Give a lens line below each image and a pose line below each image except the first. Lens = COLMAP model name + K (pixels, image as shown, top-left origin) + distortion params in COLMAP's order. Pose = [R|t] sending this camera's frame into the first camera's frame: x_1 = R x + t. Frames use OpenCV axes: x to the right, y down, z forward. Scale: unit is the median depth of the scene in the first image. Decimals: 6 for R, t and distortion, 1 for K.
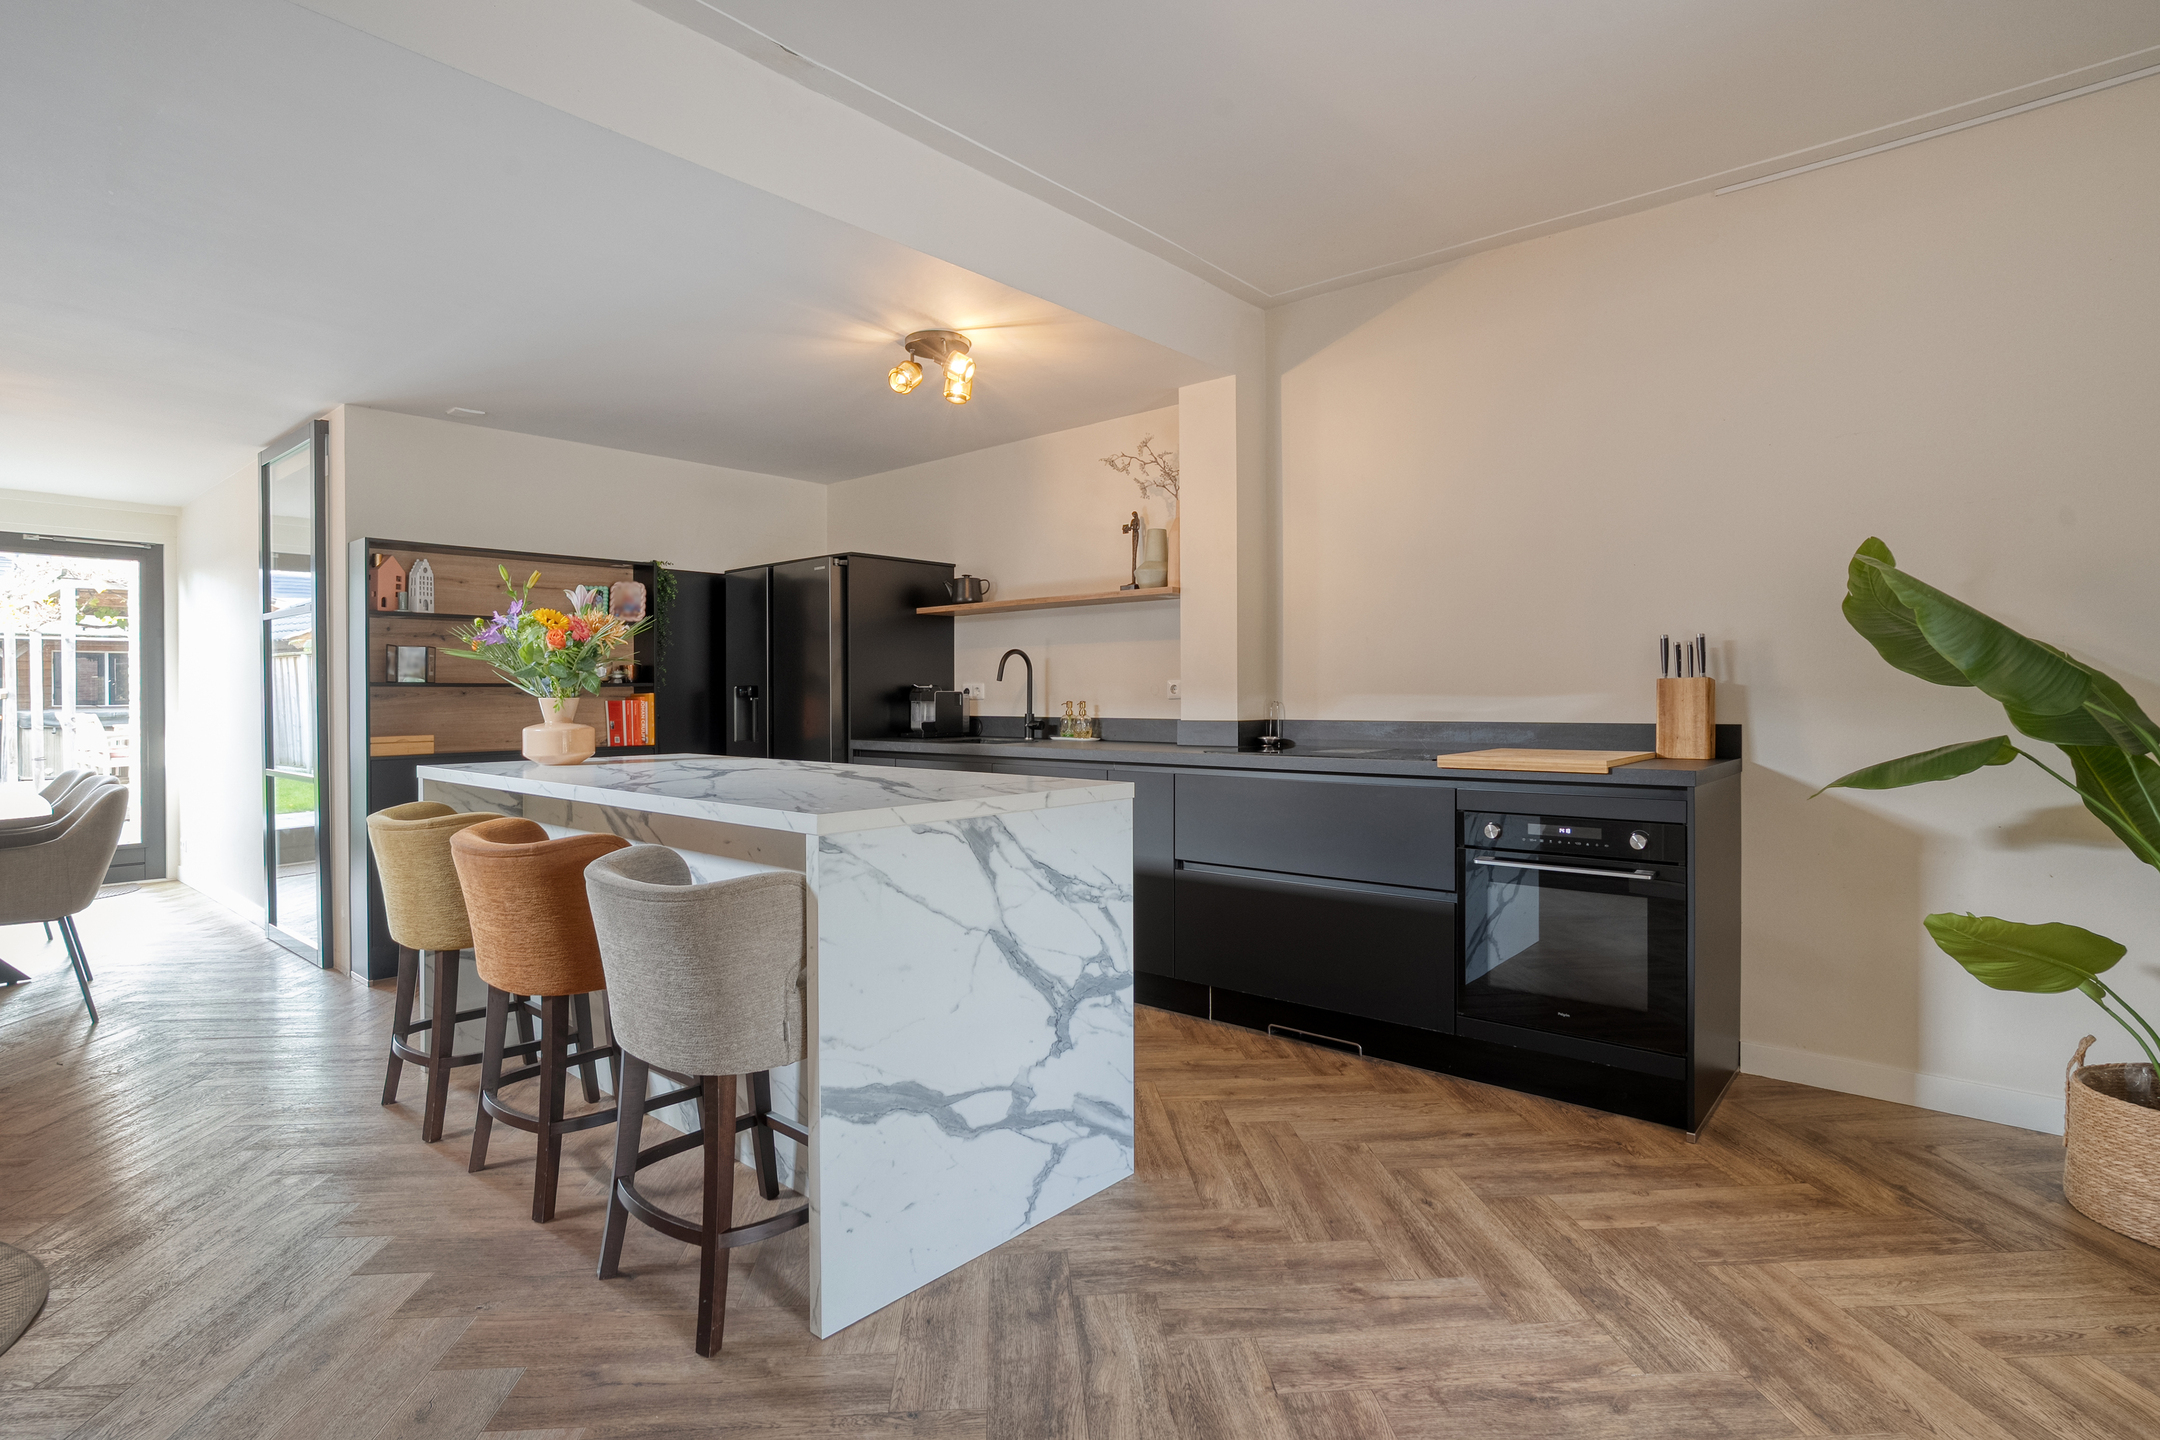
lens RADIAL K [[1077.3, 0, 1083.1], [0, 1077.3, 691.7], [0, 0, 1]] dist [-0.027537, 0.016614]
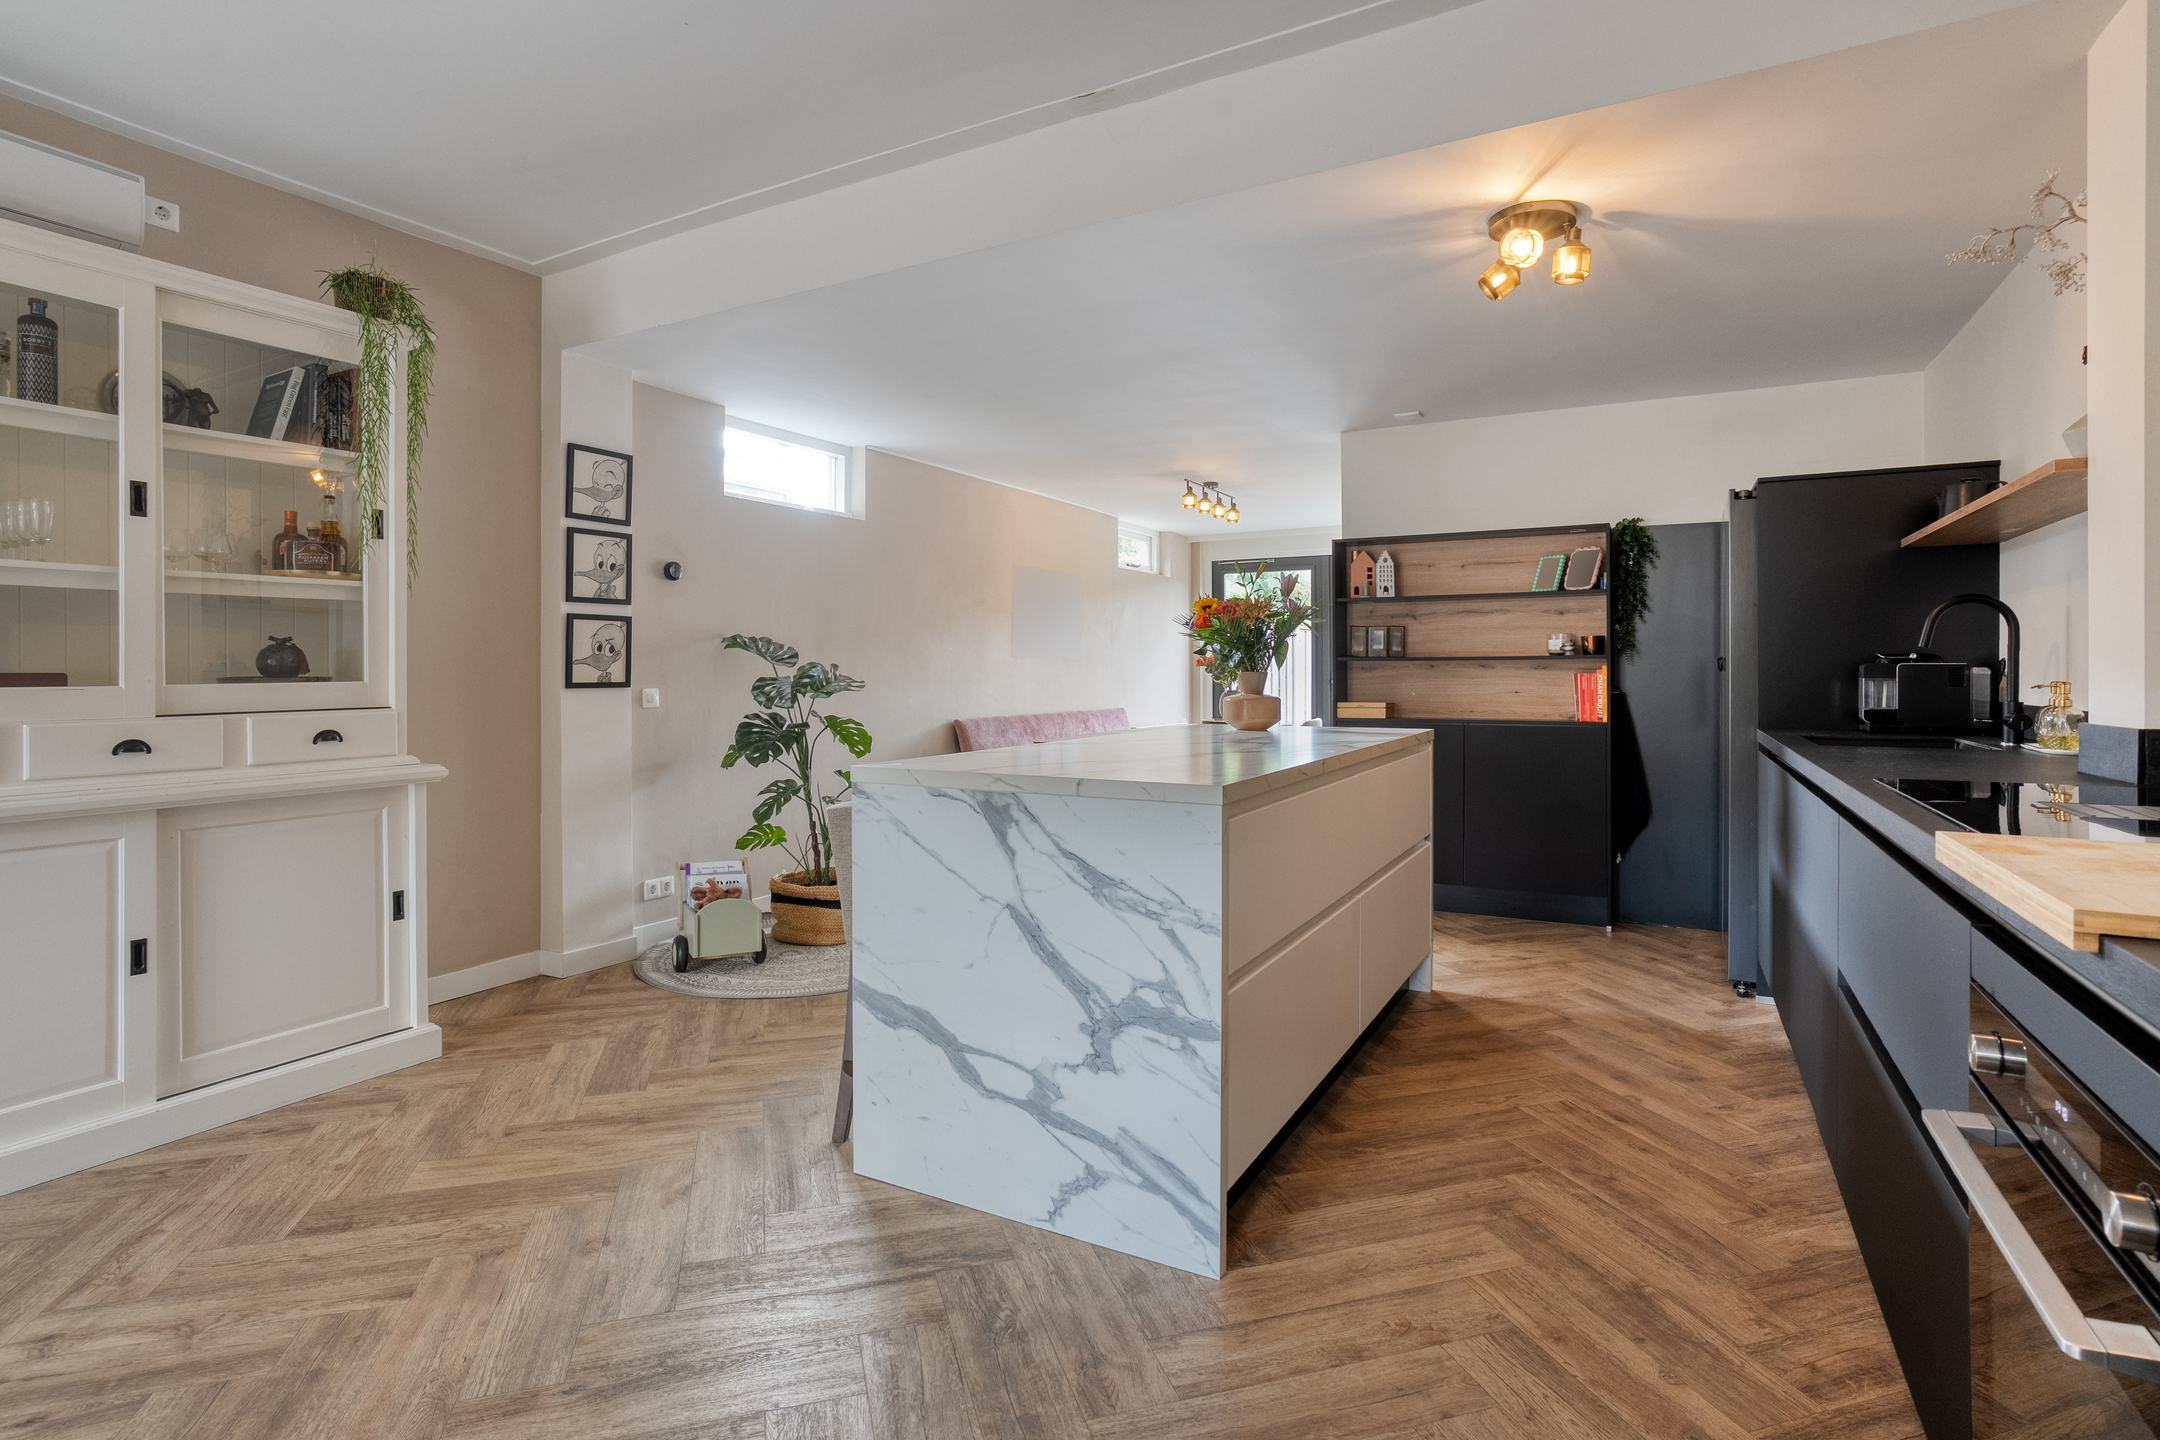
lens RADIAL K [[1072.9, 0, 1081.6], [0, 1072.9, 682.6], [0, 0, 1]] dist [-0.001734, -0.000229]
pose [[0.219245, 0.017860, -0.975506, 0.466711], [0.002295, 0.999820, 0.018821, -0.003585], [0.975667, -0.006365, 0.219164, 0.433533]]
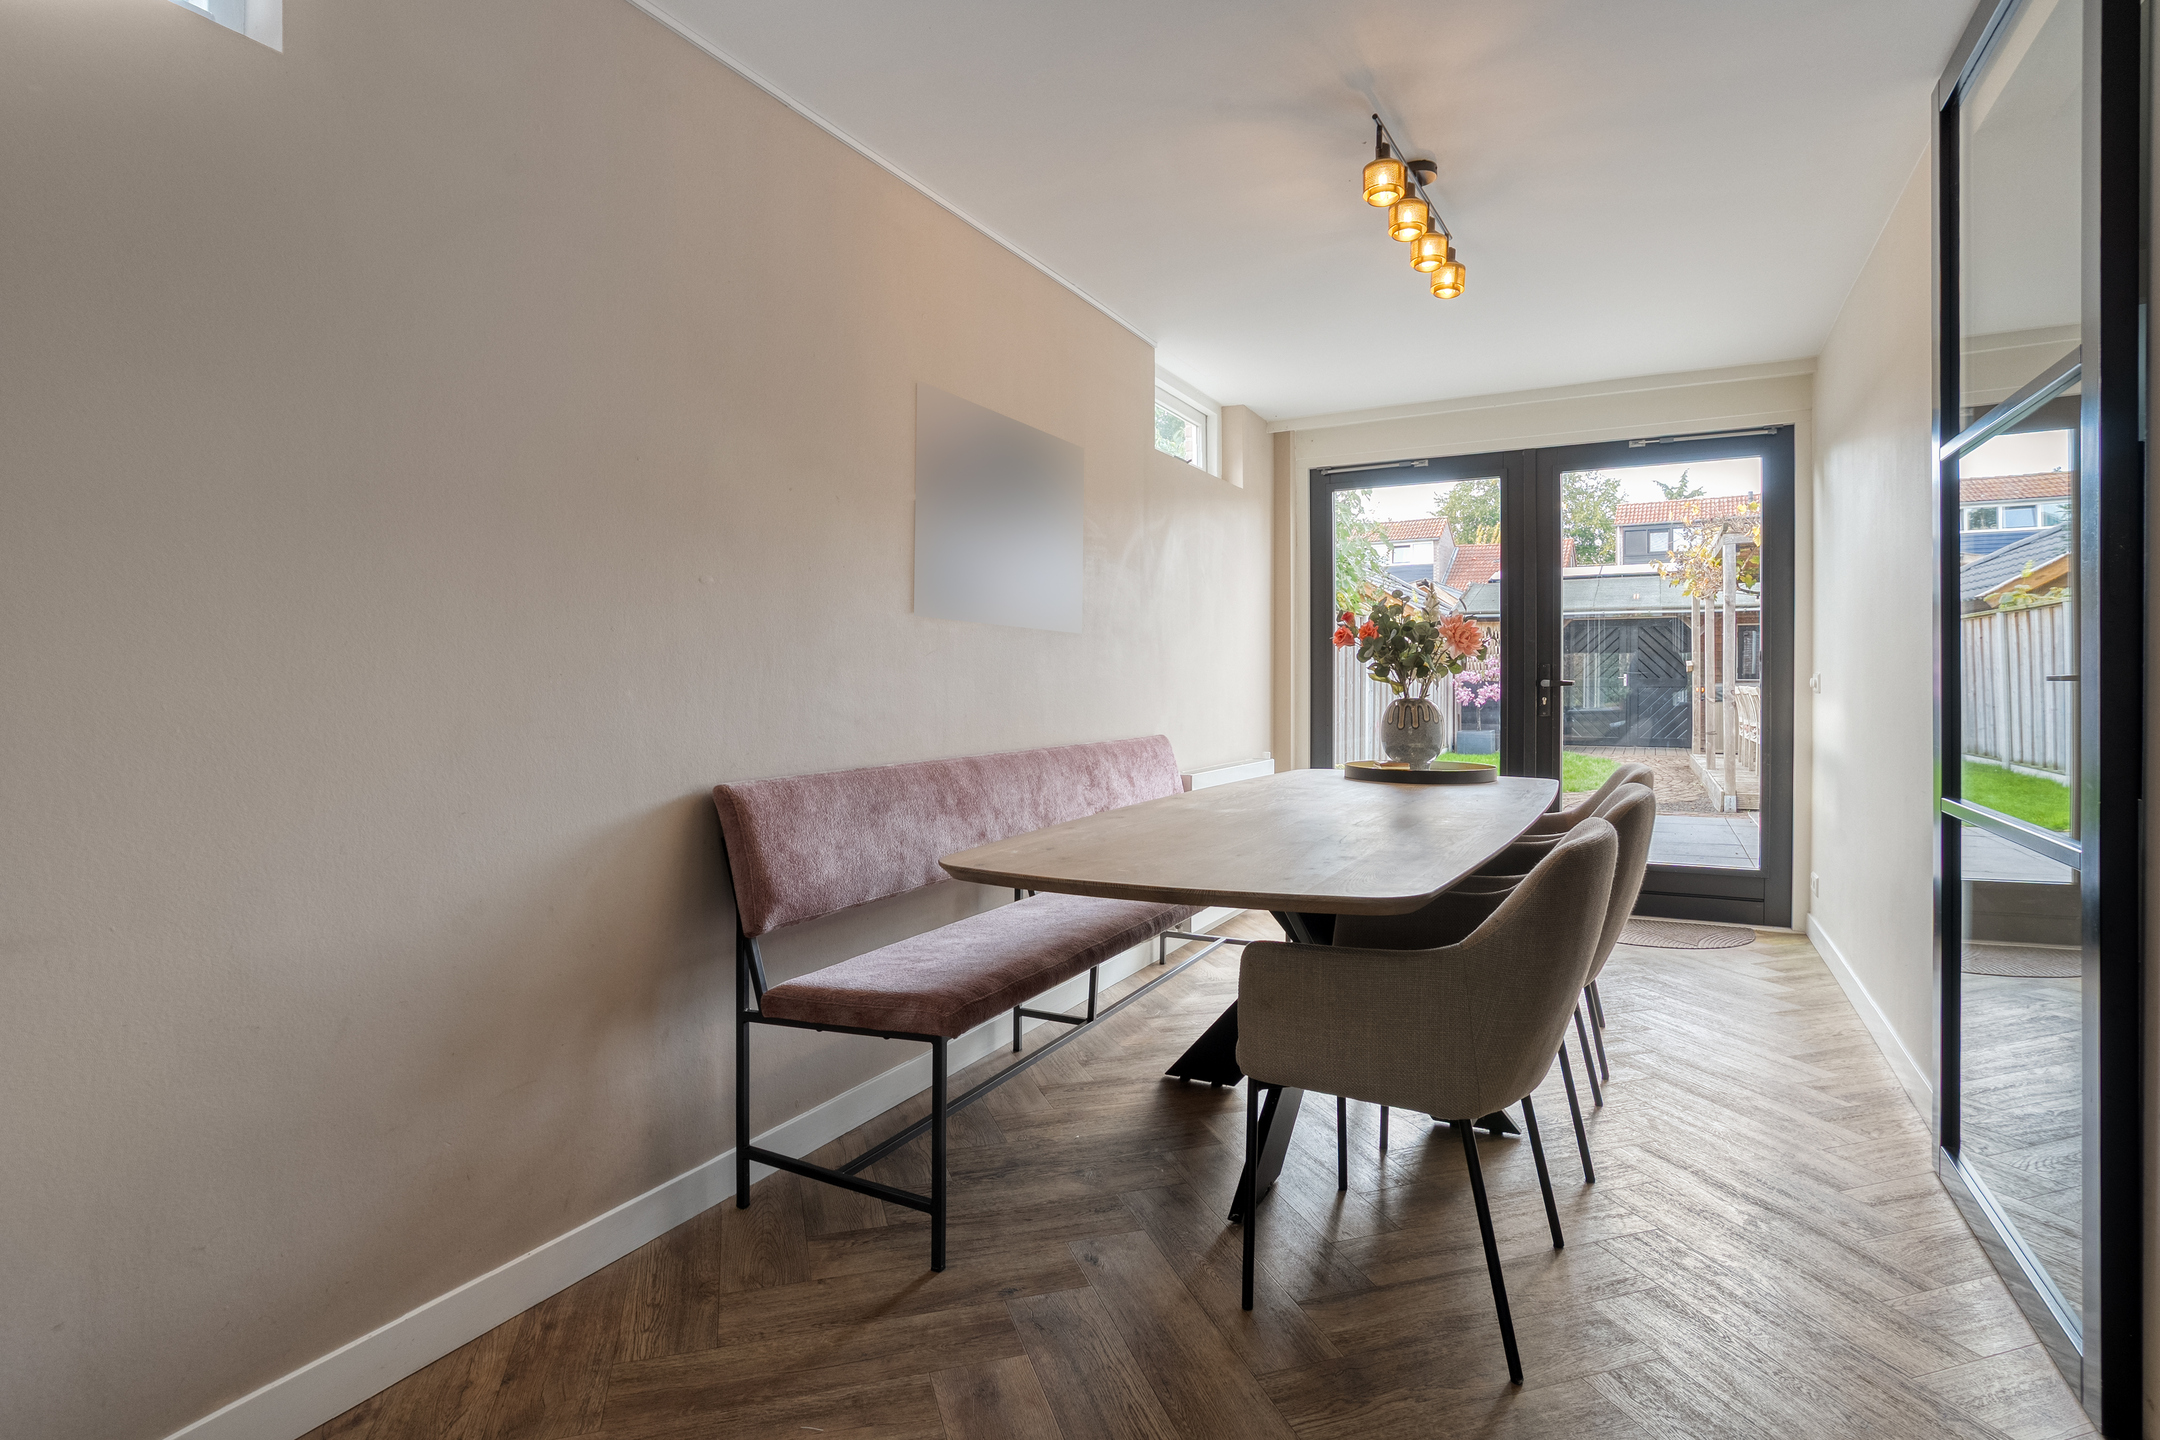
lens RADIAL K [[1077.3, 0, 1083.1], [0, 1077.3, 691.7], [0, 0, 1]] dist [-0.027537, 0.016614]
pose [[0.229293, 0.019115, -0.973170, -0.486290], [0.002161, 0.999795, 0.020147, 0.021381], [0.973355, -0.006723, 0.229204, 0.640503]]
